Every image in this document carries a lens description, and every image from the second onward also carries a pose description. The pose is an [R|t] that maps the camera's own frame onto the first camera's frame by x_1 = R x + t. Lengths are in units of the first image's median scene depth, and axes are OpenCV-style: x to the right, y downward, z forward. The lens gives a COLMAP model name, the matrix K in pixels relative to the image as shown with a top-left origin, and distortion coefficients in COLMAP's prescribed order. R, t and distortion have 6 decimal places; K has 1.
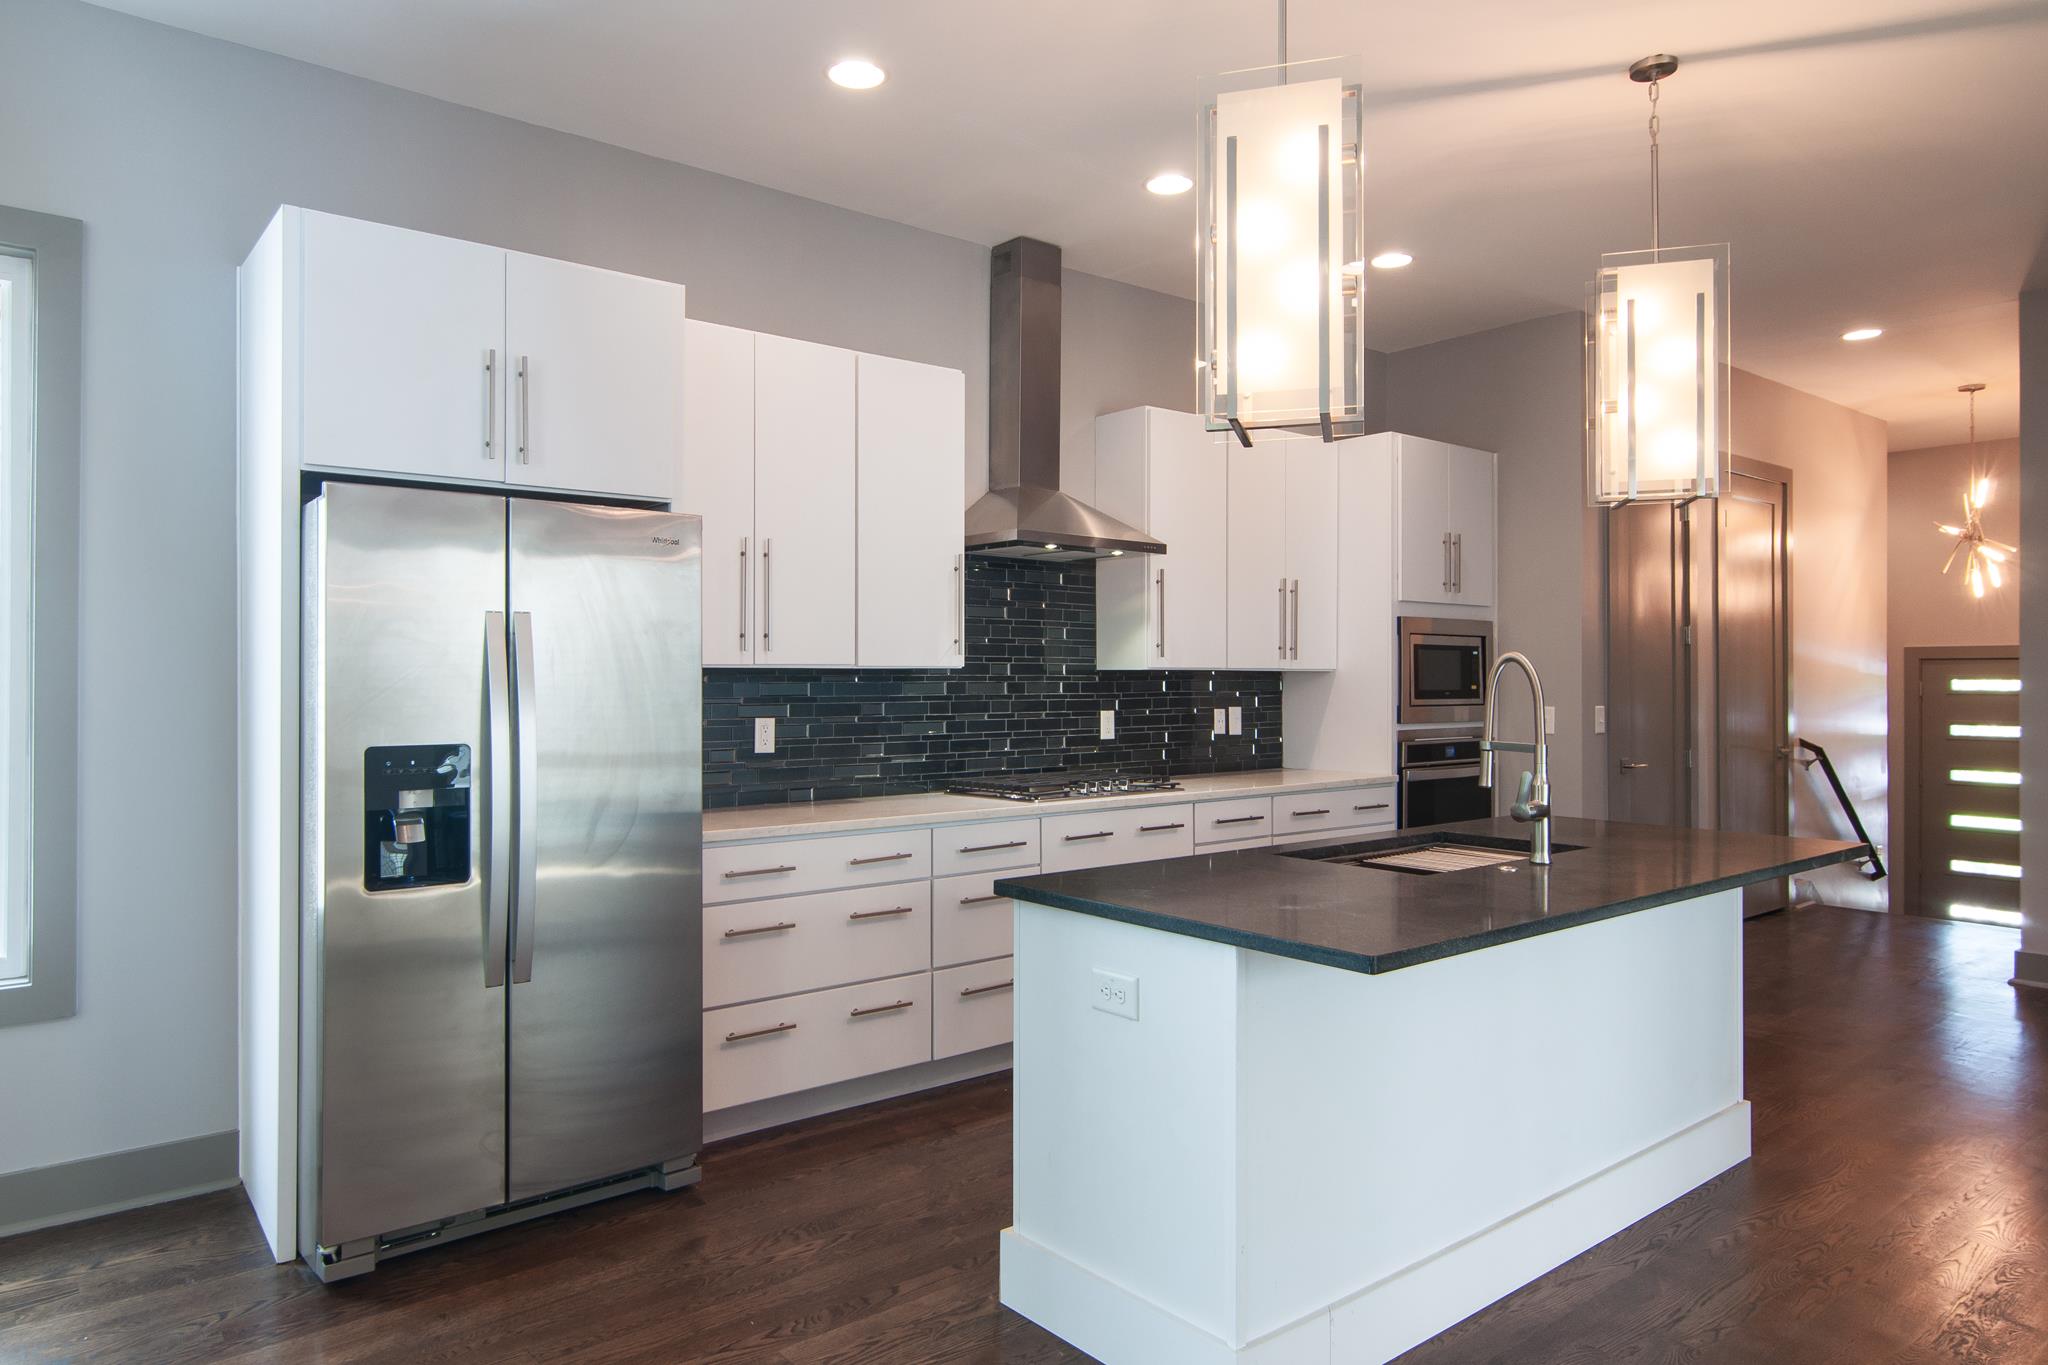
lens RADIAL K [[1272.2, 0, 952.6], [0, 1272.2, 668.8], [0, 0, 1]] dist [-0.021540, -0.000141]
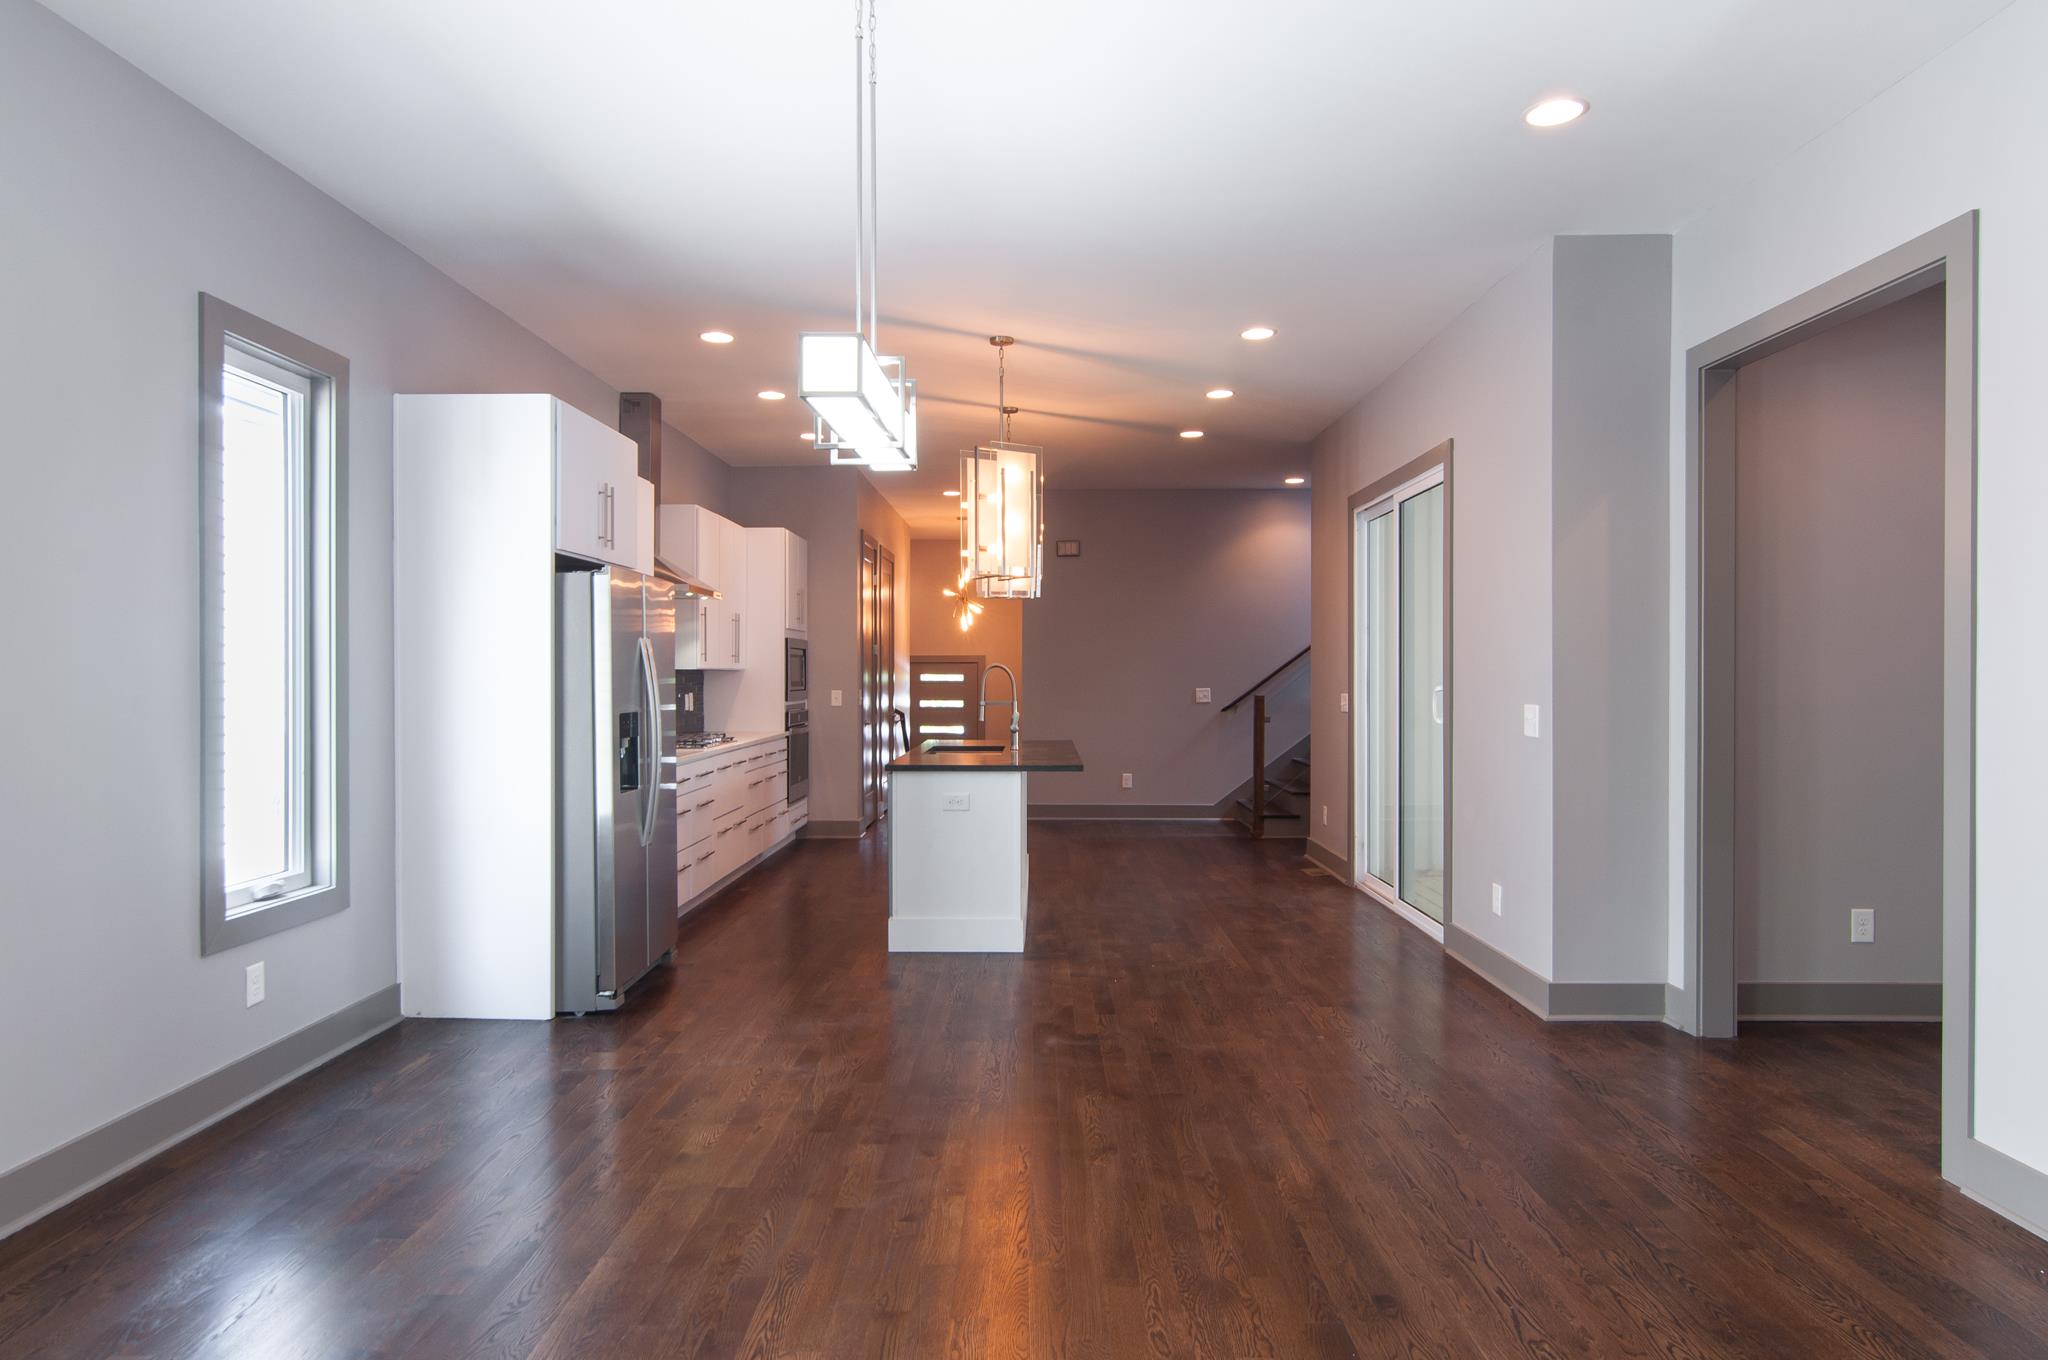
lens RADIAL K [[1227.8, 0, 1020.4], [0, 1227.8, 671.7], [0, 0, 1]] dist [-0.000489, -0.001040]
pose [[0.623853, 0.004391, 0.781529, -0.735064], [-0.011357, 0.999930, 0.003448, -0.005933], [-0.781459, -0.011027, 0.623859, -0.267332]]
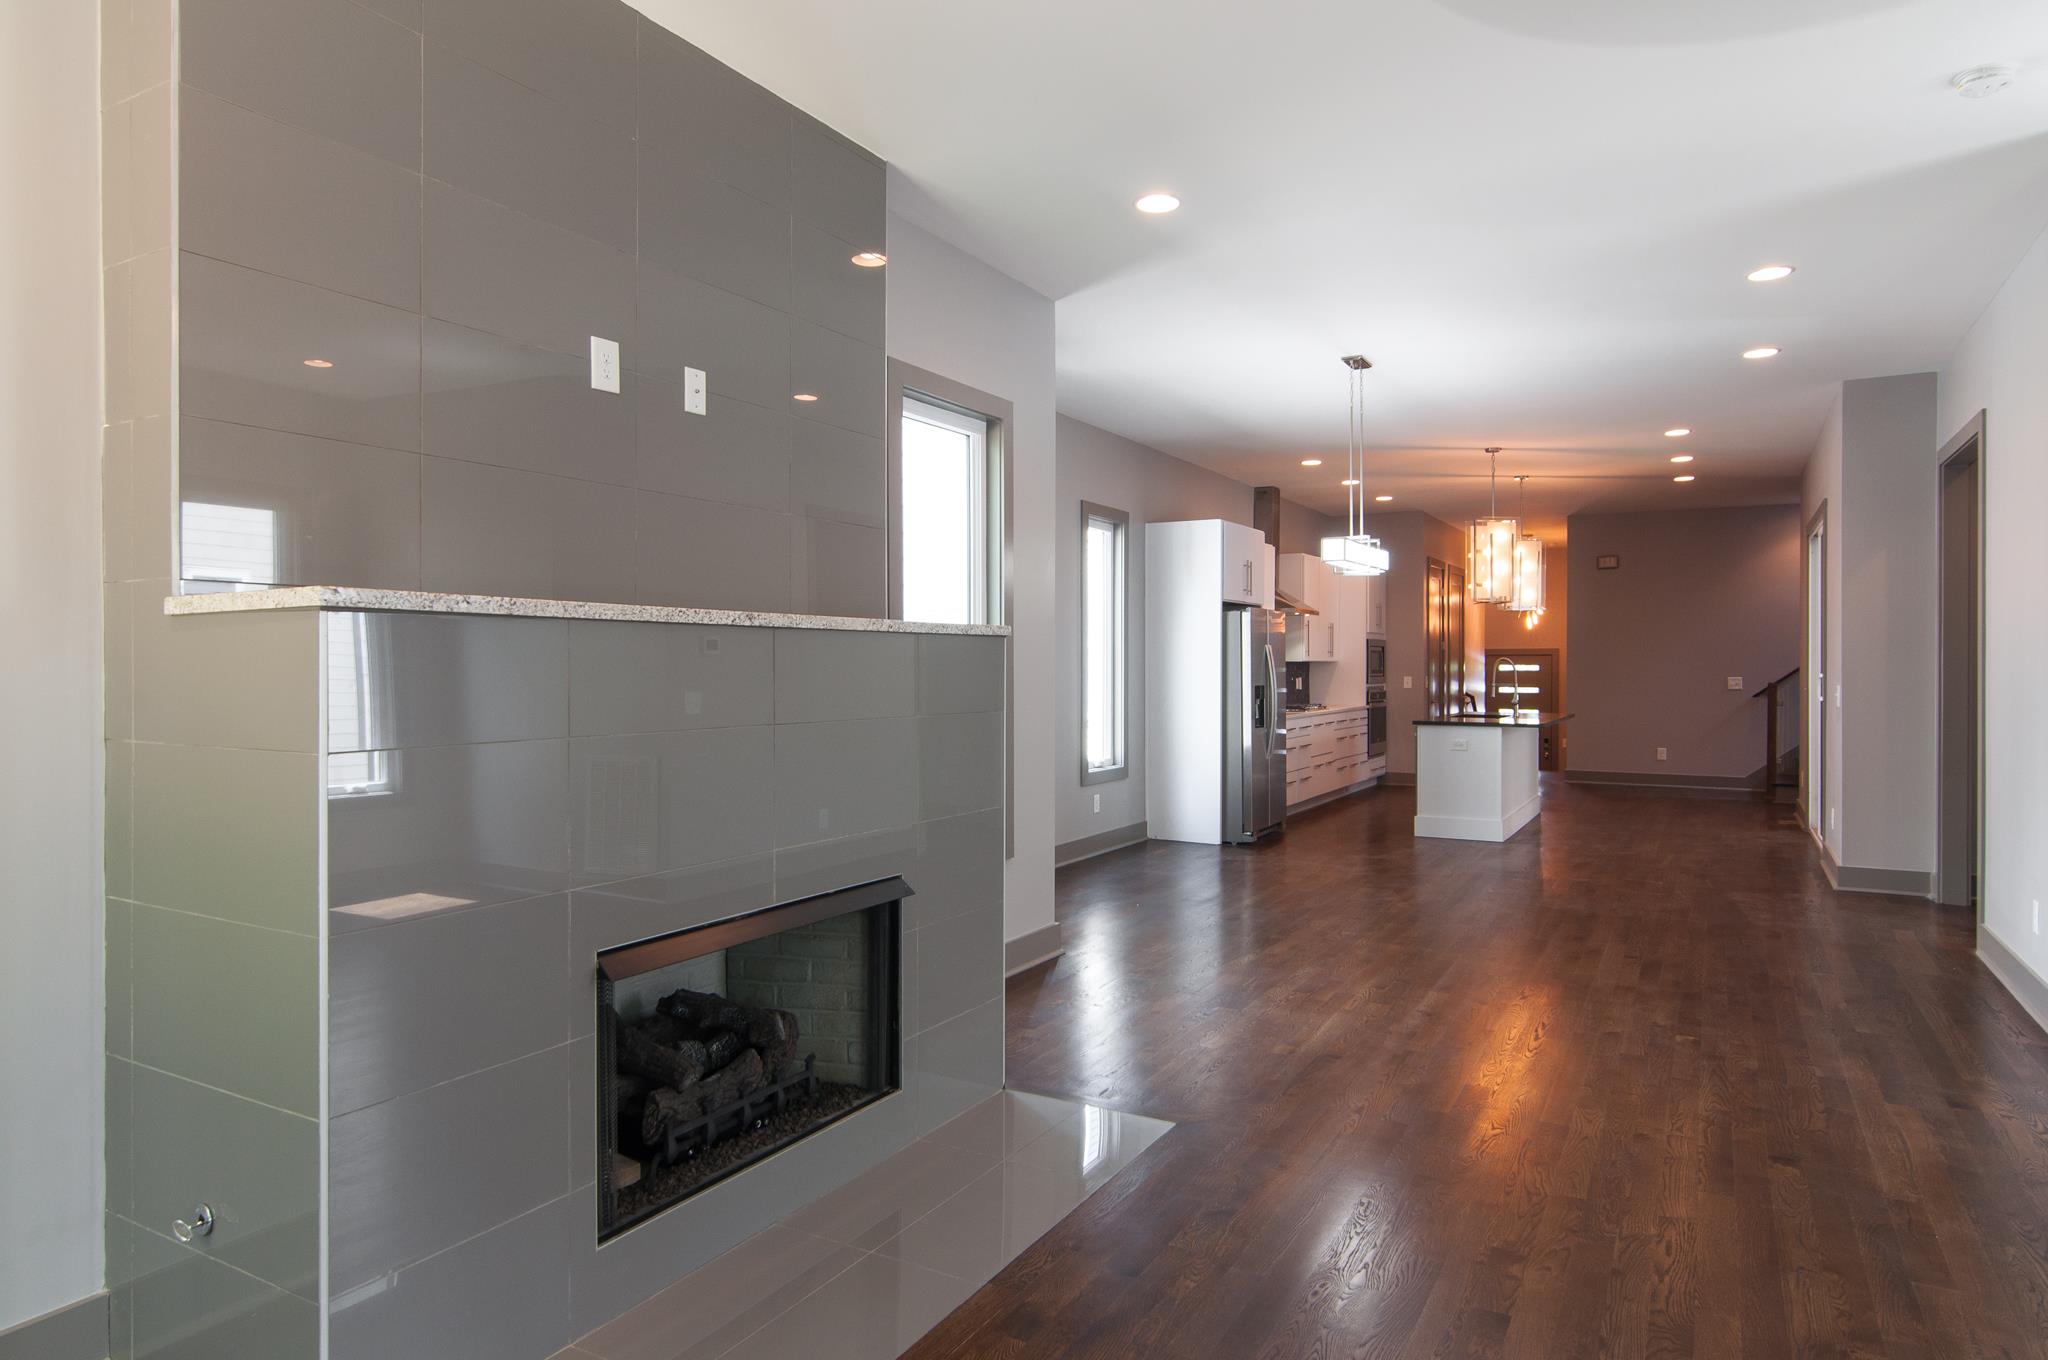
lens RADIAL K [[1227.8, 0, 1020.4], [0, 1227.8, 671.7], [0, 0, 1]] dist [-0.000489, -0.001040]
pose [[0.922183, 0.001502, 0.386751, -1.147847], [-0.008573, 0.999826, 0.016561, -0.012999], [-0.386658, -0.018588, 0.922036, -0.882238]]
